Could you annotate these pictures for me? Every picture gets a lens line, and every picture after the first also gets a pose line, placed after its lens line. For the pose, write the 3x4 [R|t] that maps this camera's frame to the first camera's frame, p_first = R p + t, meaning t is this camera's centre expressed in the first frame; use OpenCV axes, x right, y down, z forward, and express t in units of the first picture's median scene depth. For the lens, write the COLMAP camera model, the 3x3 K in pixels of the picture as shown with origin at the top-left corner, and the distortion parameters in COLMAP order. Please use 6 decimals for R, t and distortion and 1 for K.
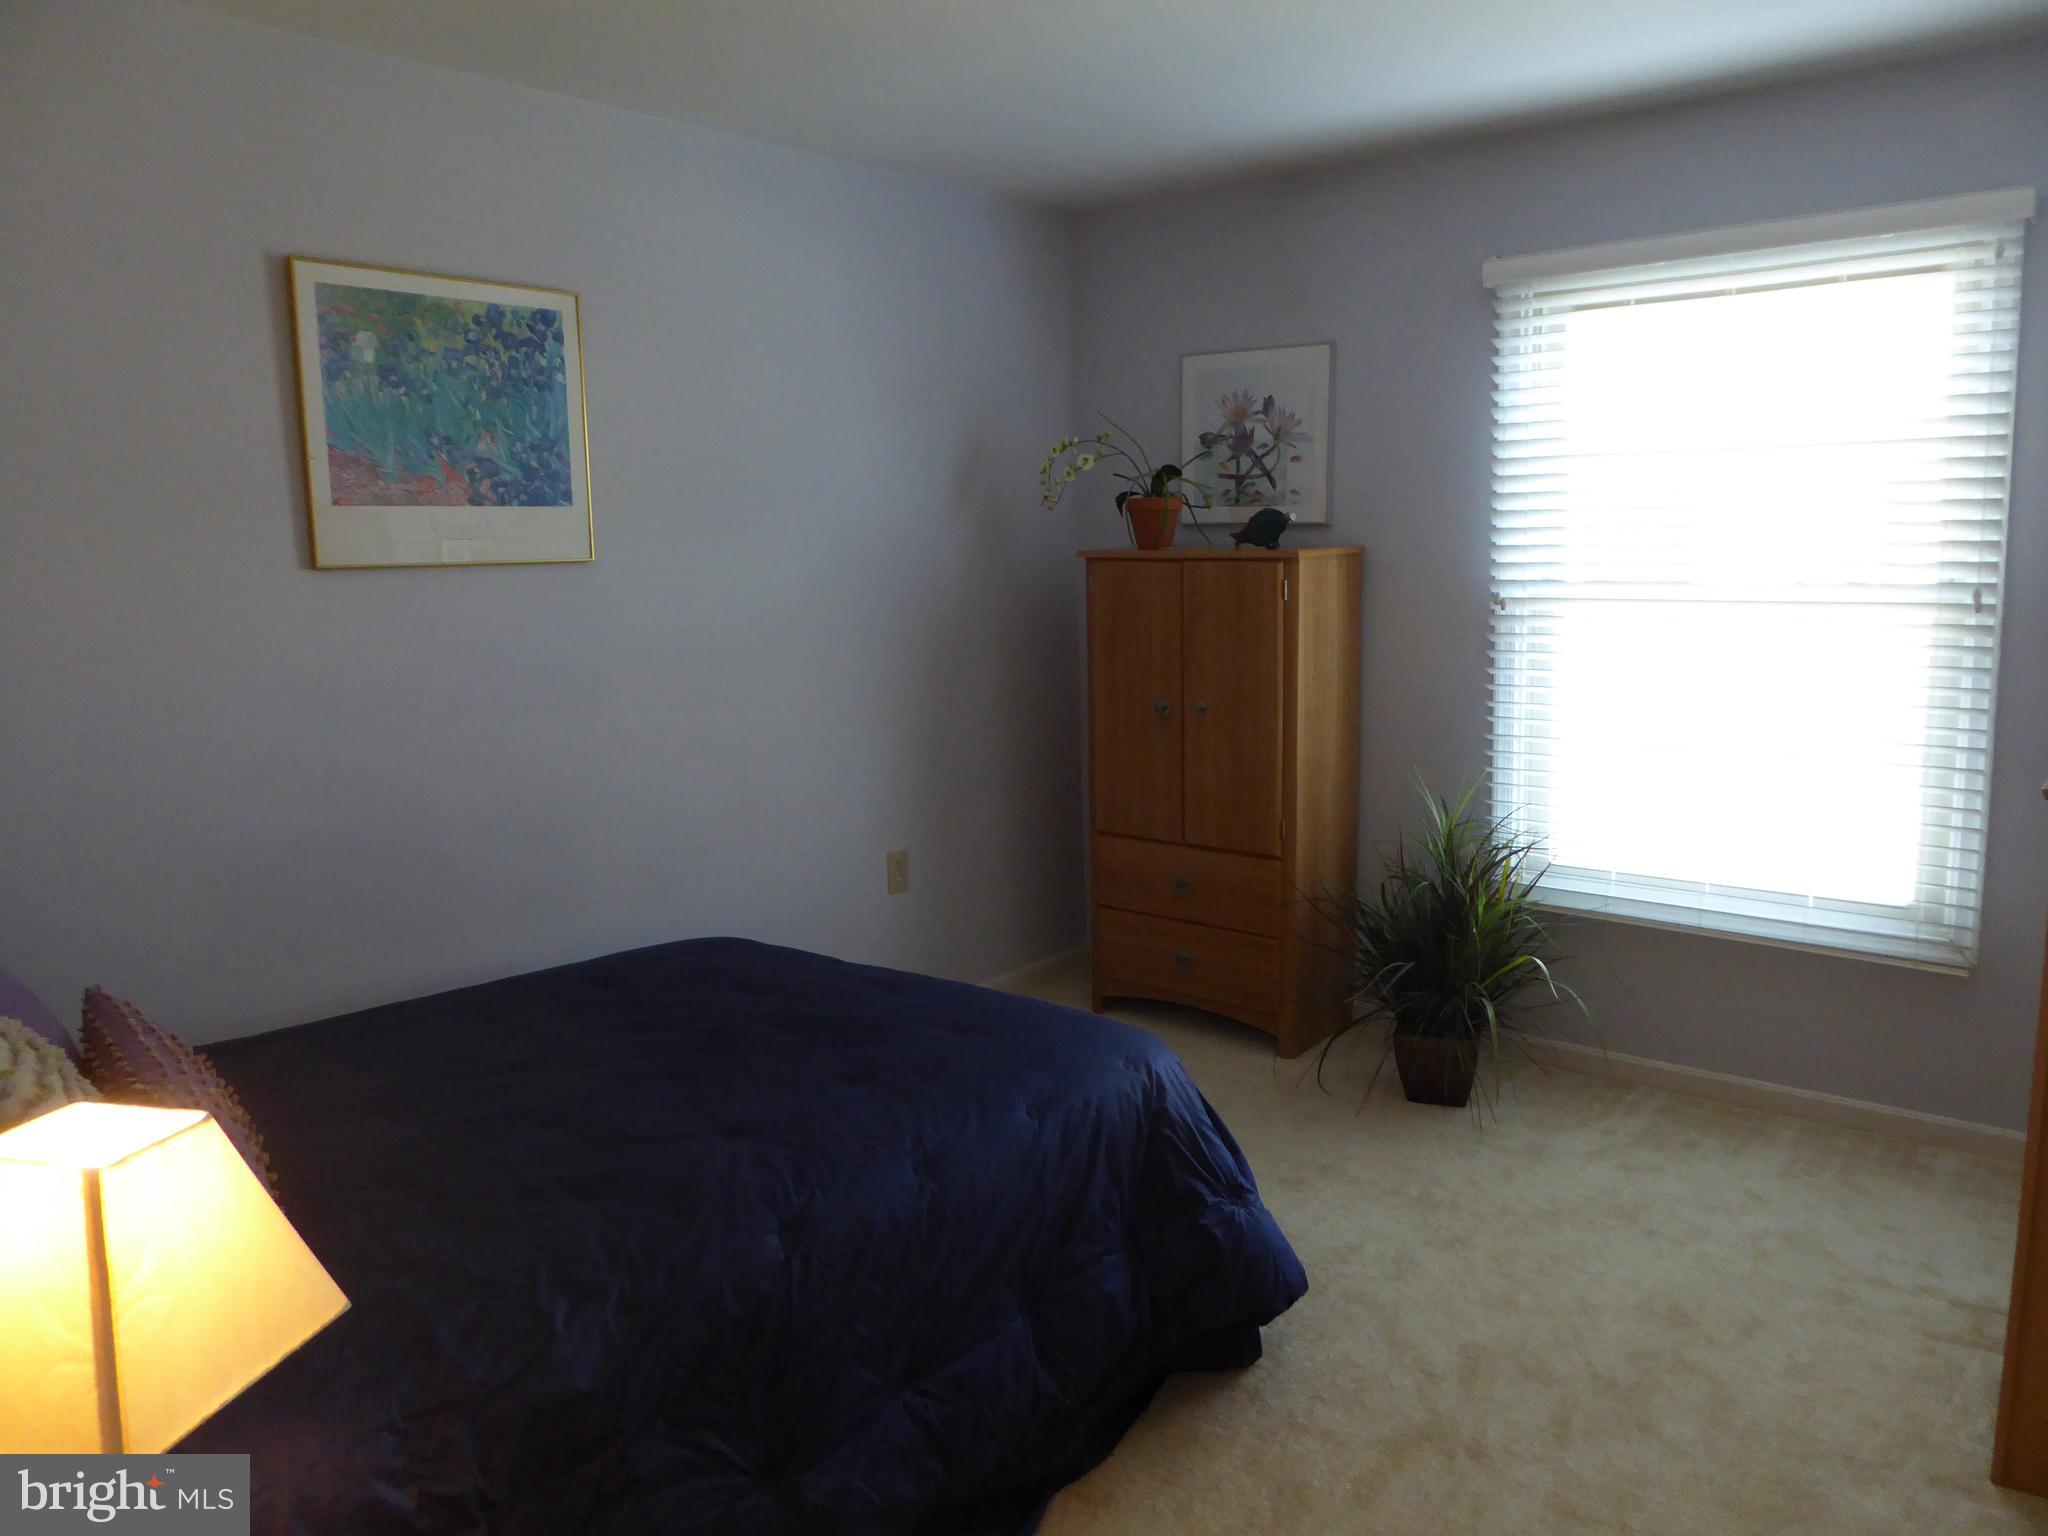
lens RADIAL K [[1470.7, 0, 1024.2], [0, 1470.7, 759.3], [0, 0, 1]] dist [-0.006219, 0.000835]
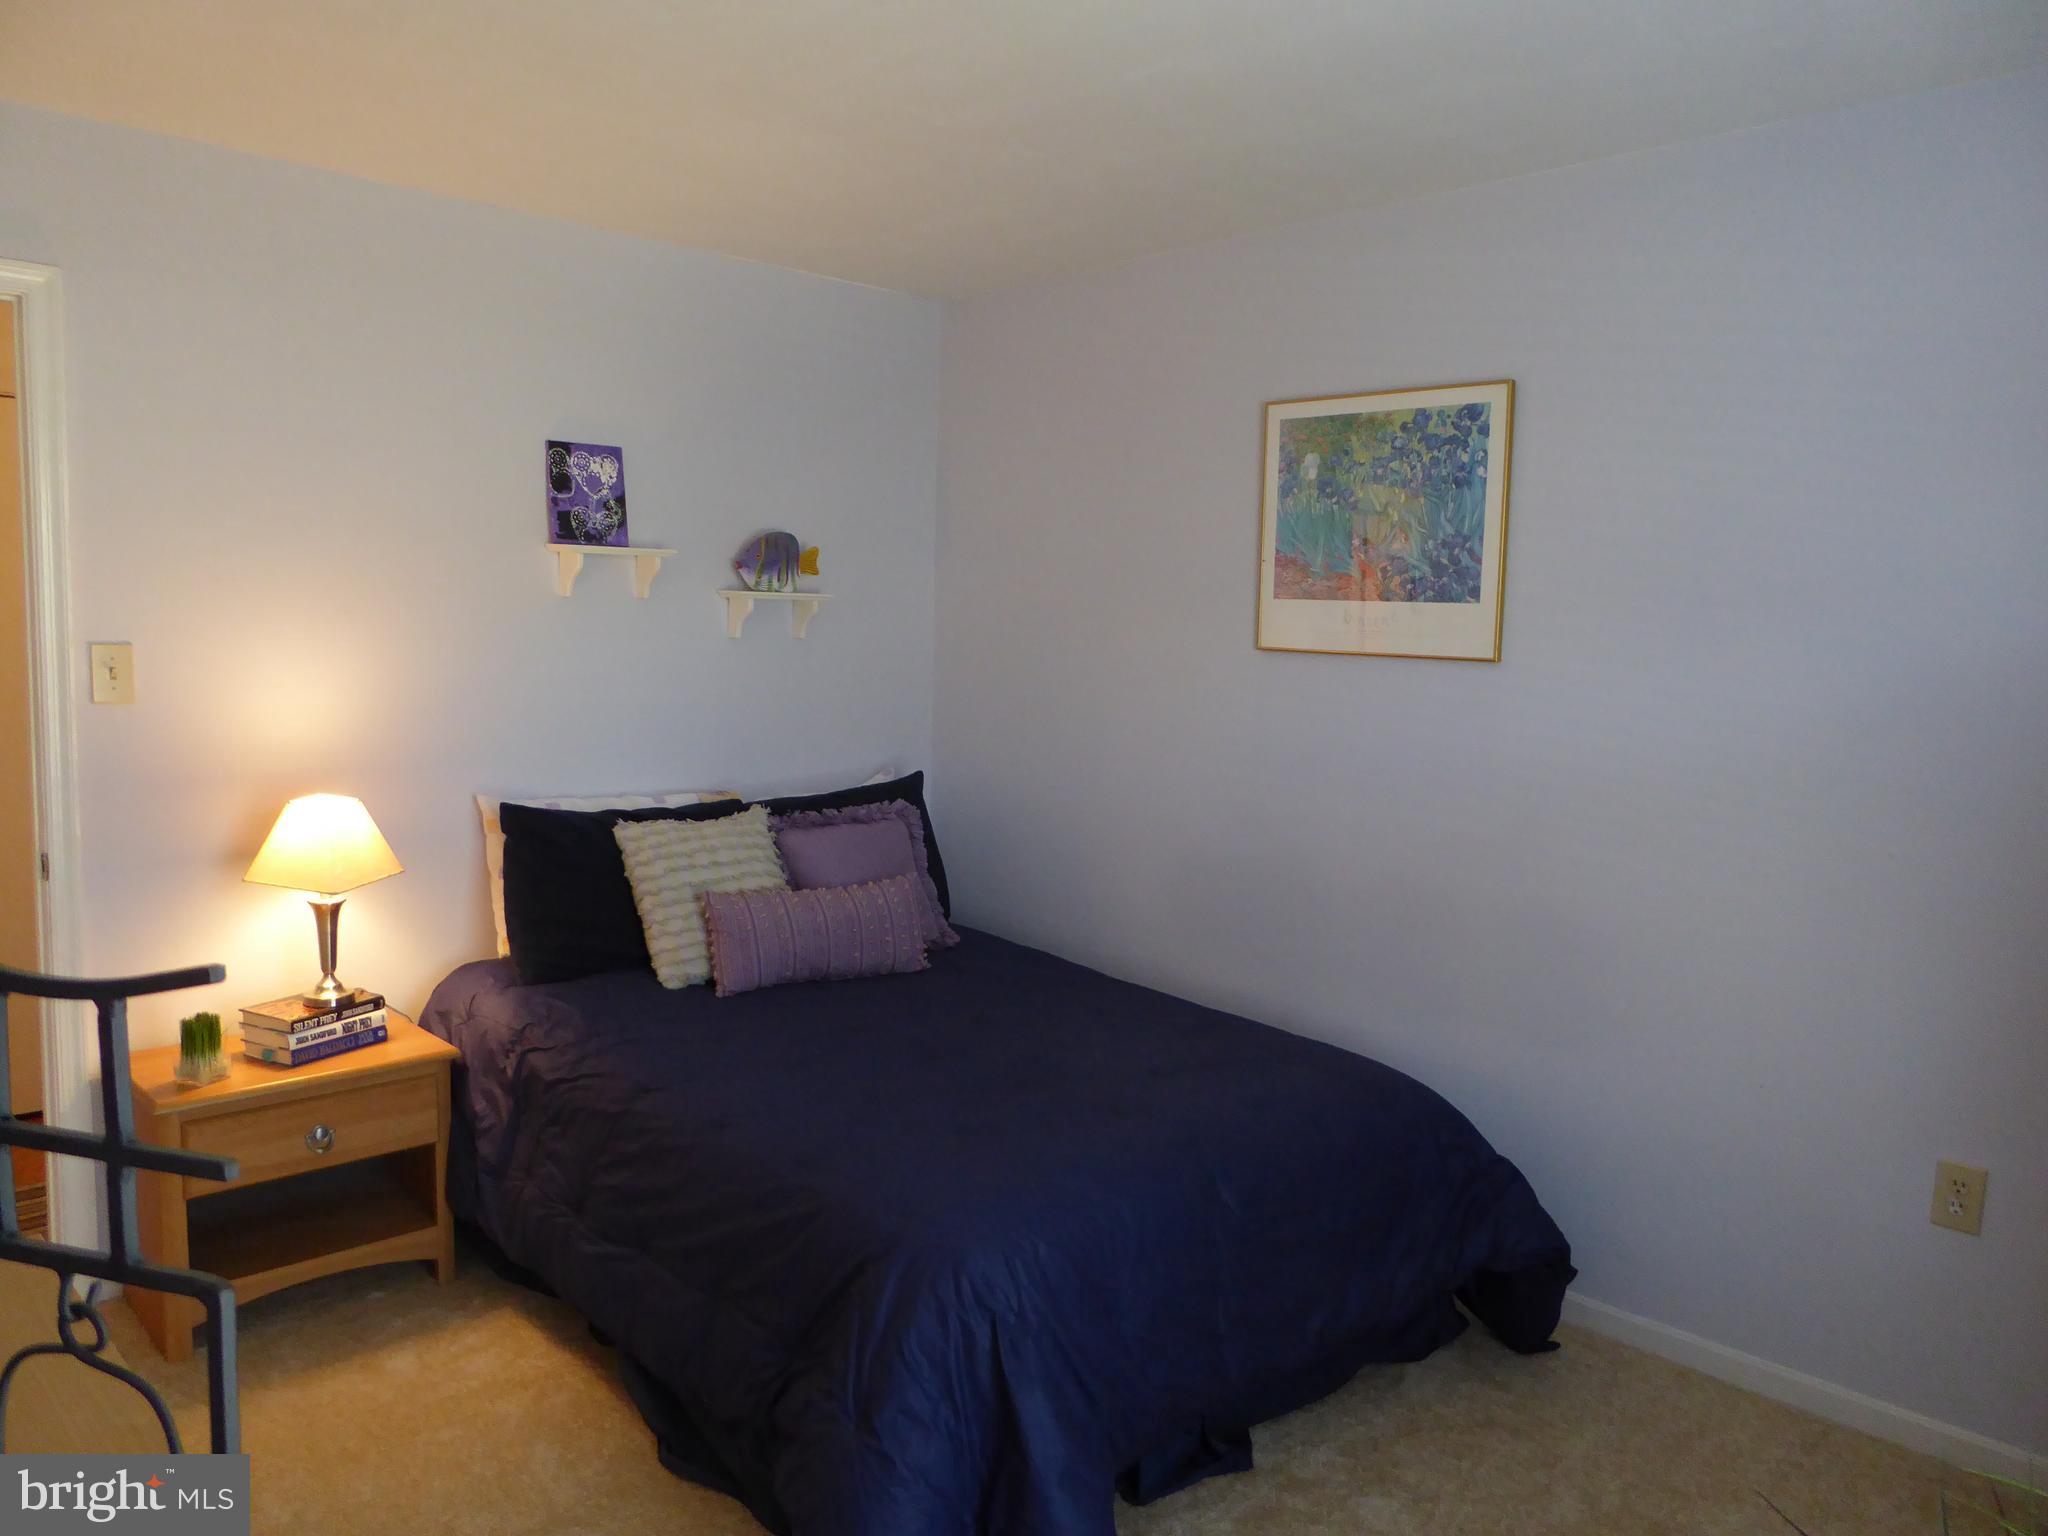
lens RADIAL K [[1470.7, 0, 1023.9], [0, 1470.7, 773.1], [0, 0, 1]] dist [-0.006219, 0.000835]
pose [[-0.091515, 0.132873, -0.986899, 0.718753], [-0.171801, 0.974090, 0.147080, -0.162232], [0.980872, 0.183010, -0.066317, 0.833634]]
